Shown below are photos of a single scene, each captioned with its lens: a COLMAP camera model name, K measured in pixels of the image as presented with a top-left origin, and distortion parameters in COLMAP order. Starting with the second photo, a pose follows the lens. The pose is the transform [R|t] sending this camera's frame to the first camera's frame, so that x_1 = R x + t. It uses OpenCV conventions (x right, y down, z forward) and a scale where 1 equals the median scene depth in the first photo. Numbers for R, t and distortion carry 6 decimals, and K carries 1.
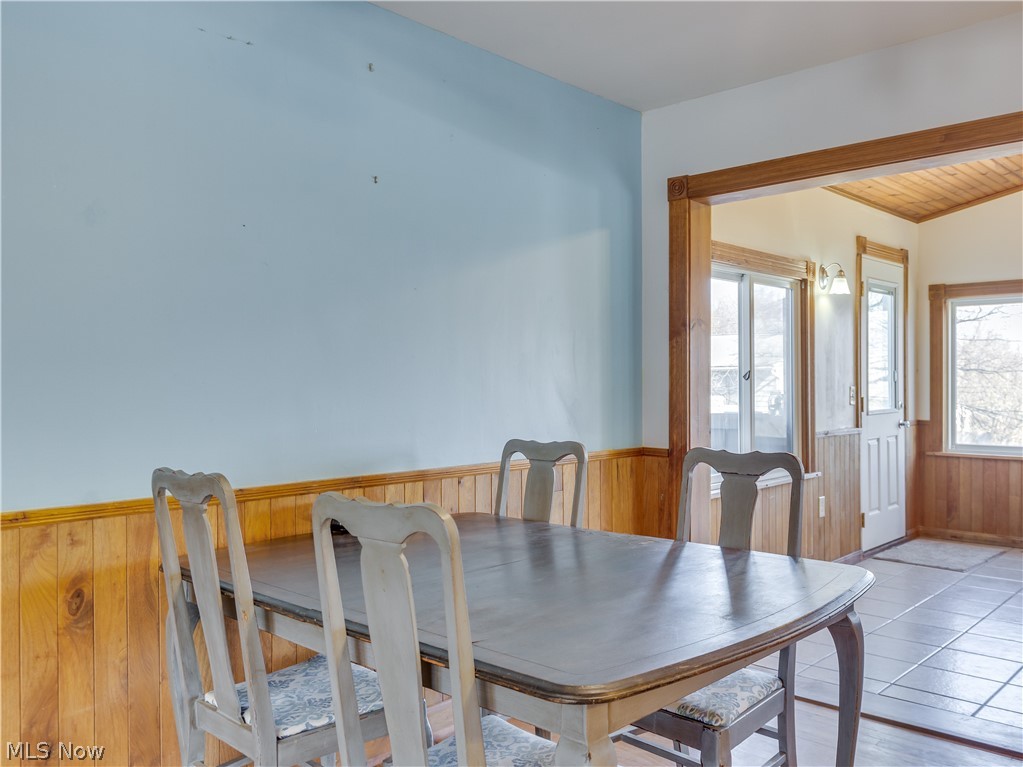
lens RADIAL K [[833.5, 0, 511.5], [0, 833.5, 383.5], [0, 0, 1]] dist [0.007699, 0.005669]
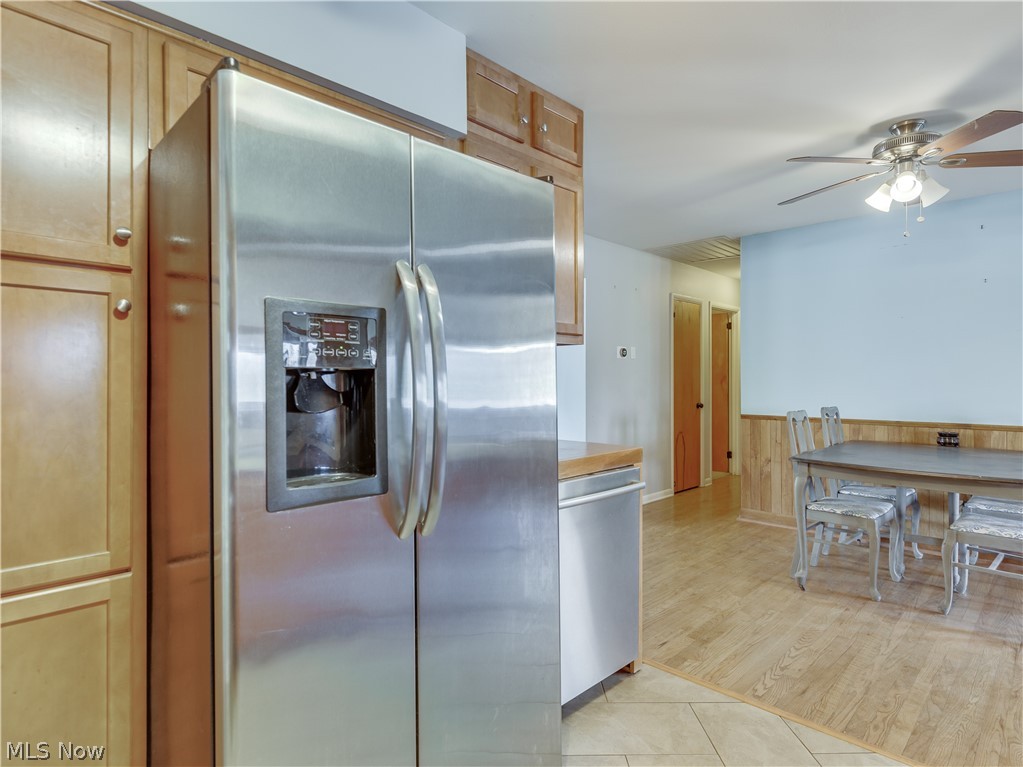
lens RADIAL K [[567.9, 0, 511.5], [0, 567.9, 383.5], [0, 0, 1]] dist [-0.004990, -0.001544]
pose [[-0.046991, 0.004993, -0.998883, 0.950155], [0.001472, 0.999987, 0.004929, -0.003403], [0.998894, -0.001239, -0.046998, -0.096516]]
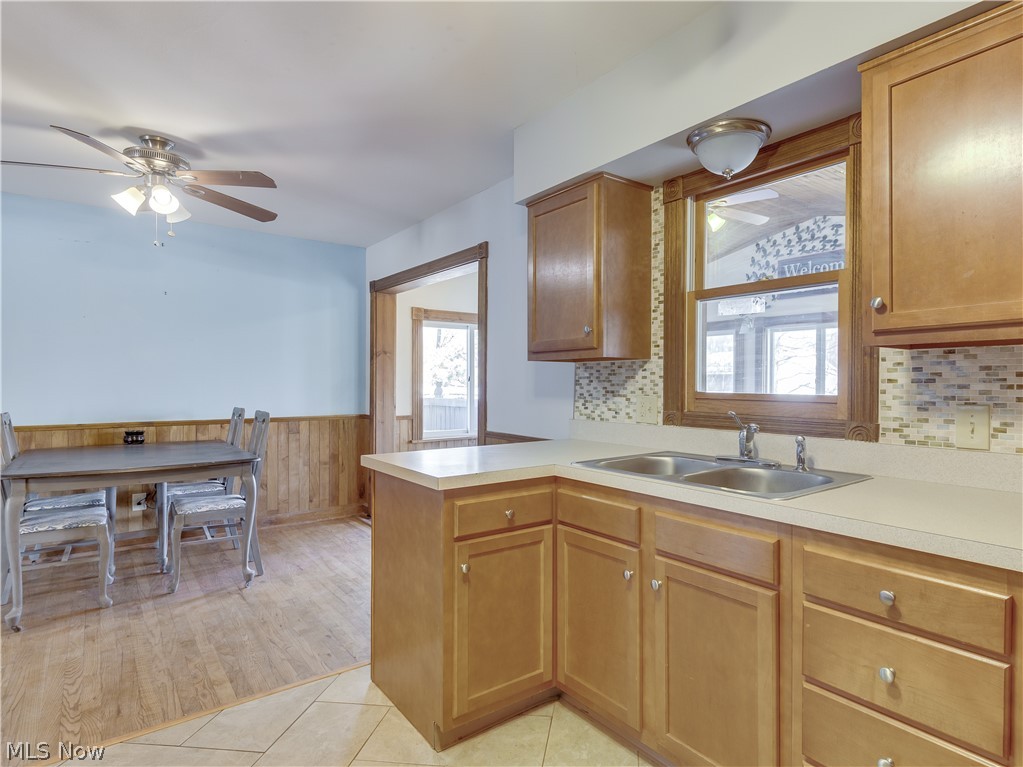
lens RADIAL K [[575.2, 0, 544.2], [0, 575.2, 387.7], [0, 0, 1]] dist [-0.000322, 0.000011]
pose [[0.983689, 0.001911, -0.179869, 0.858166], [-0.000097, 0.999949, 0.010093, -0.002656], [0.179879, -0.009910, 0.983639, -0.303010]]
